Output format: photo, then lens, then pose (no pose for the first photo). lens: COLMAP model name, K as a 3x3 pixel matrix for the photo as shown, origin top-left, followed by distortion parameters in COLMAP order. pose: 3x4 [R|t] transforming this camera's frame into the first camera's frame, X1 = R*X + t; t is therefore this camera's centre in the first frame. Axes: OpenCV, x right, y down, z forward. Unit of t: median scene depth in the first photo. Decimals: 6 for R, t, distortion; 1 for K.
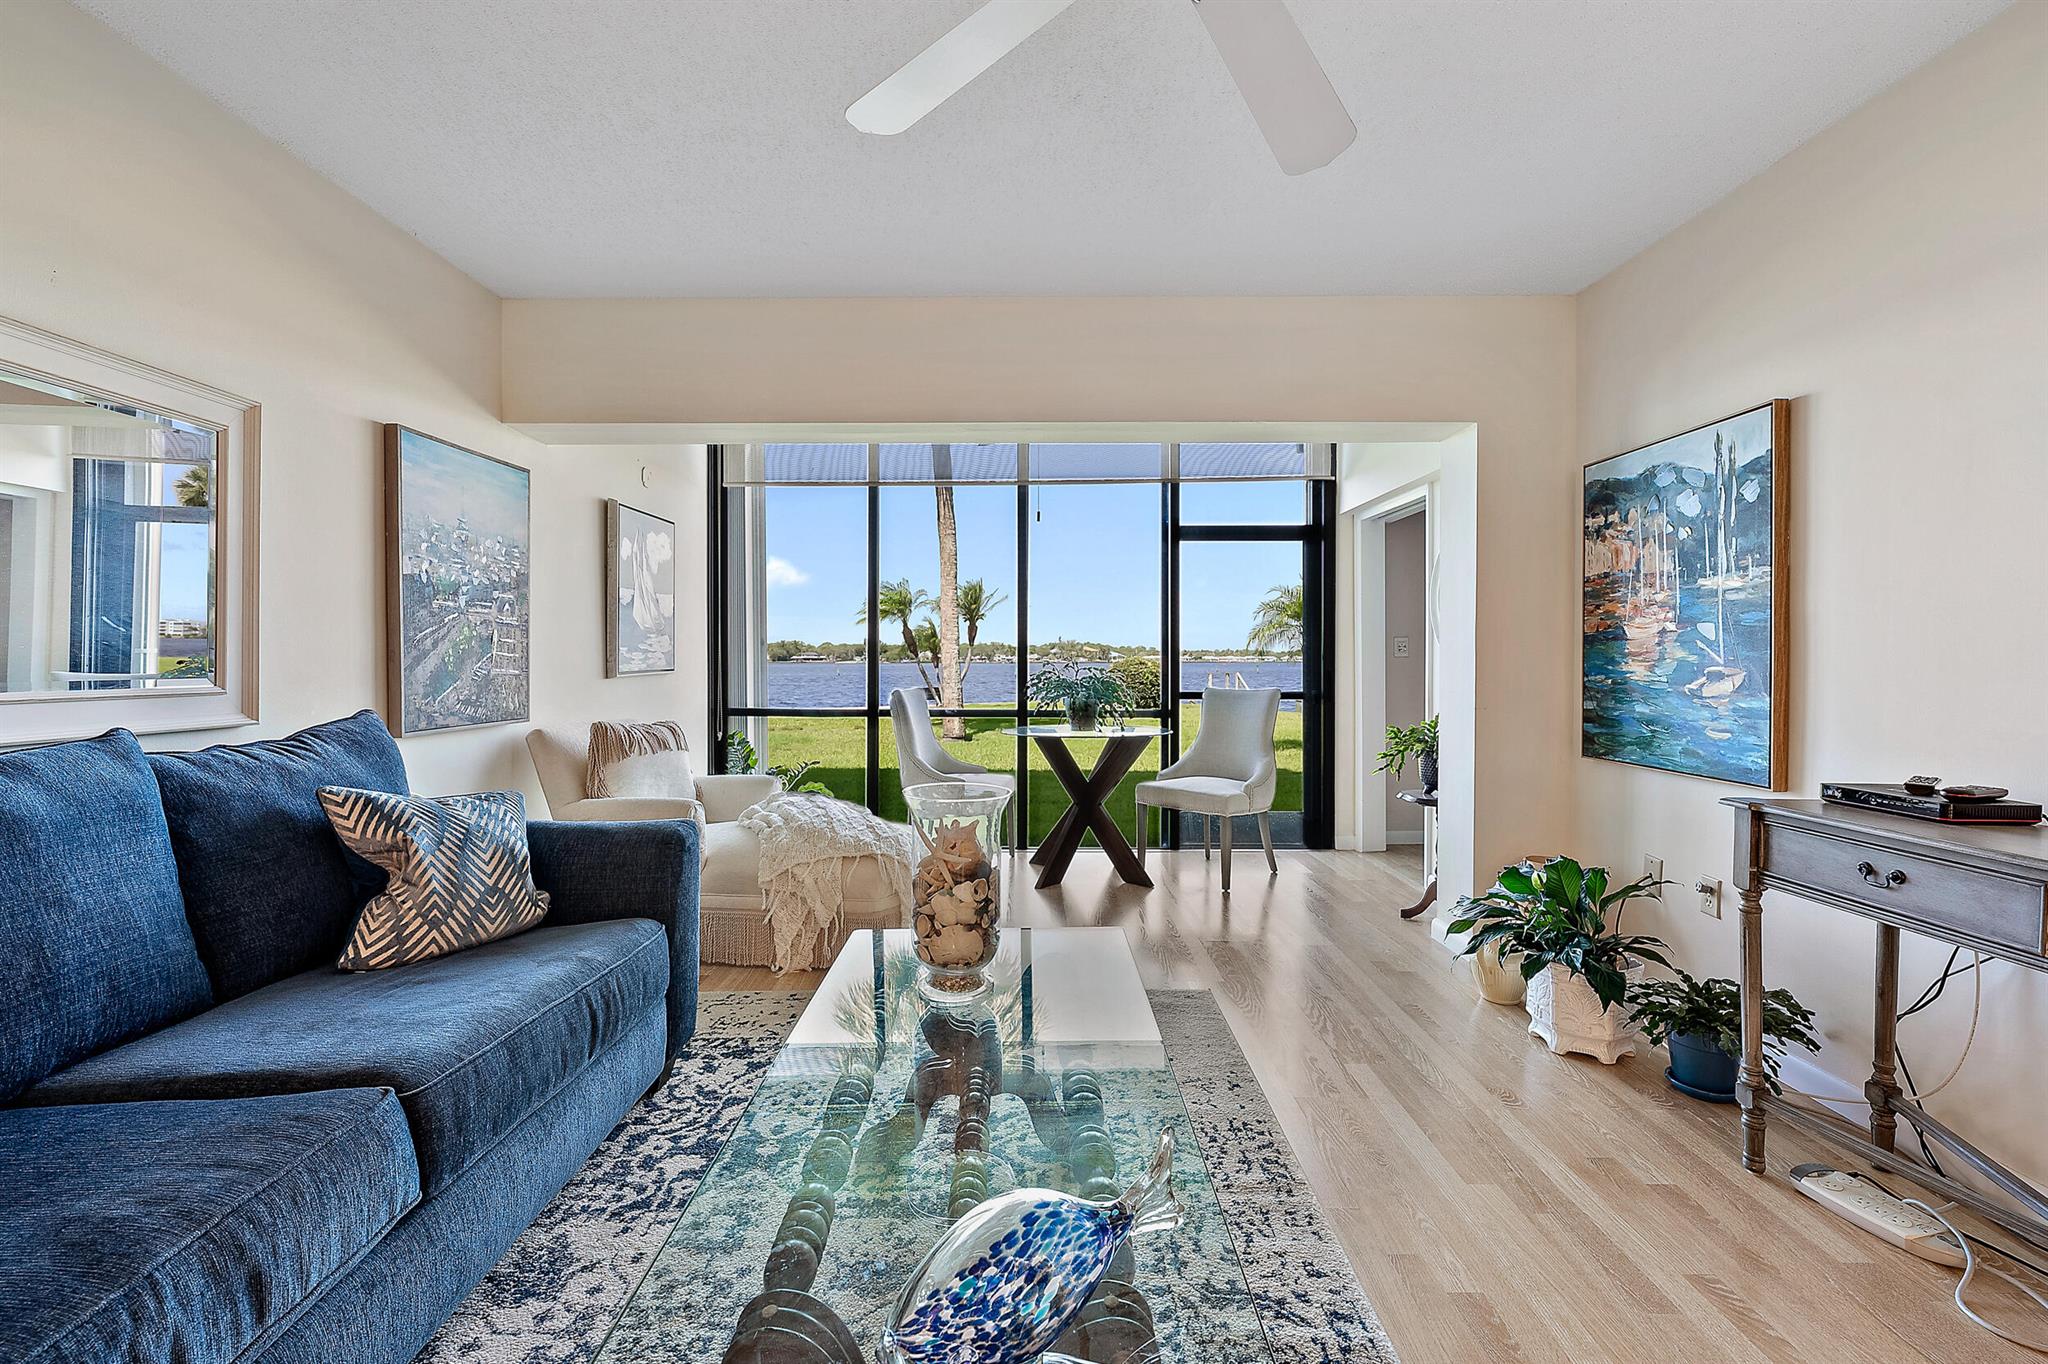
lens RADIAL K [[851.6, 0, 1025.8], [0, 851.6, 667.9], [0, 0, 1]] dist [0.001310, 0.000229]
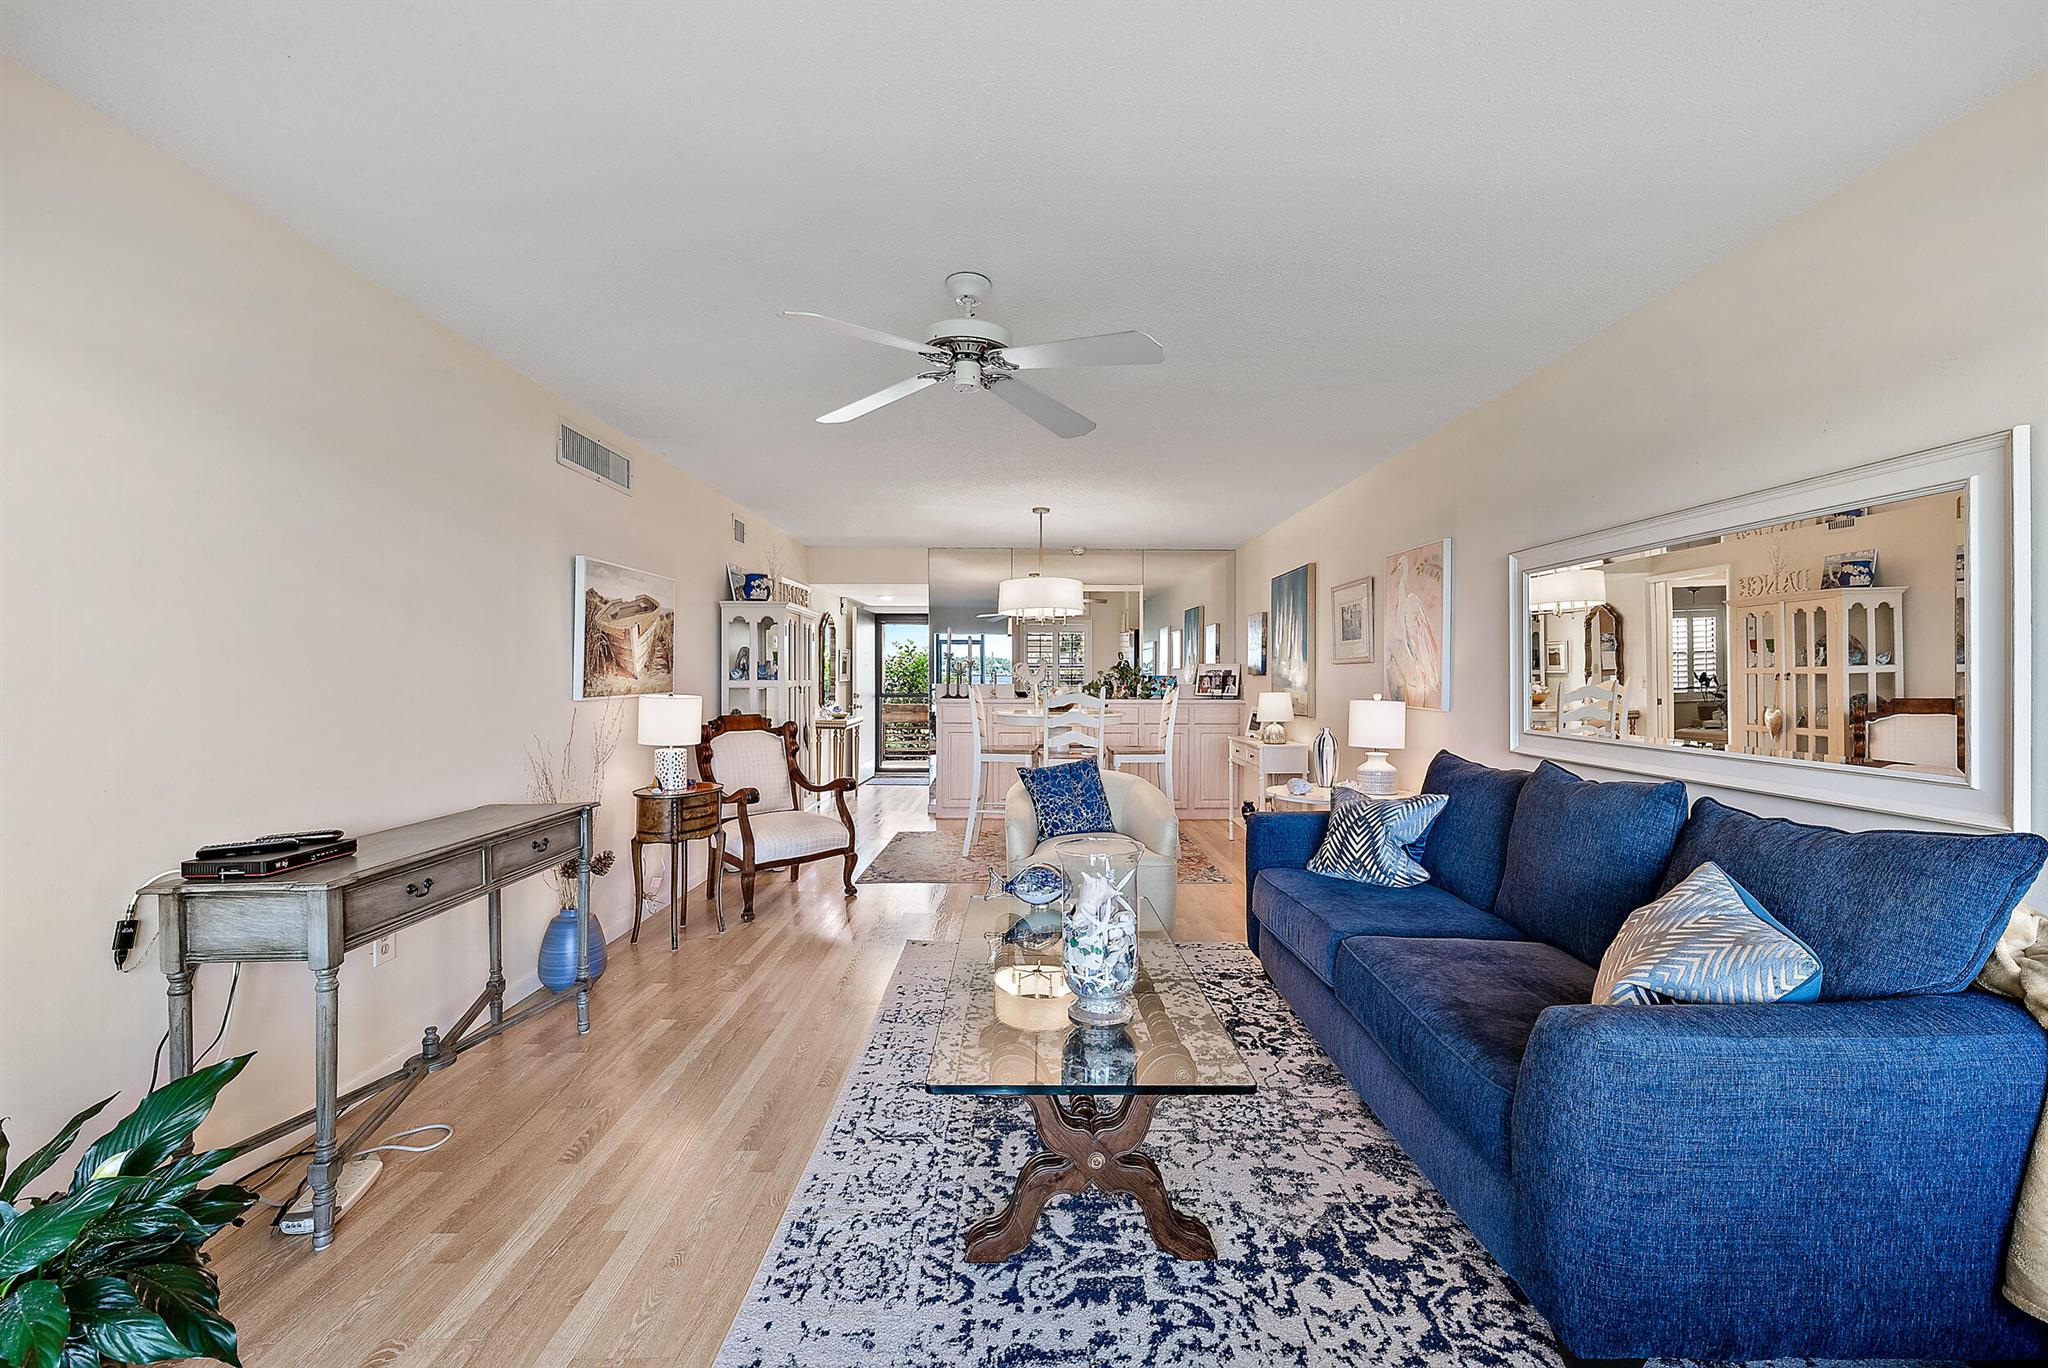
lens RADIAL K [[798.3, 0, 1042.0], [0, 798.3, 675.7], [0, 0, 1]] dist [0.002447, 0.000163]
pose [[-0.999615, -0.002005, -0.027673, 0.017824], [-0.002256, 0.999957, 0.009019, -0.061600], [0.027654, 0.009078, -0.999576, 1.251192]]
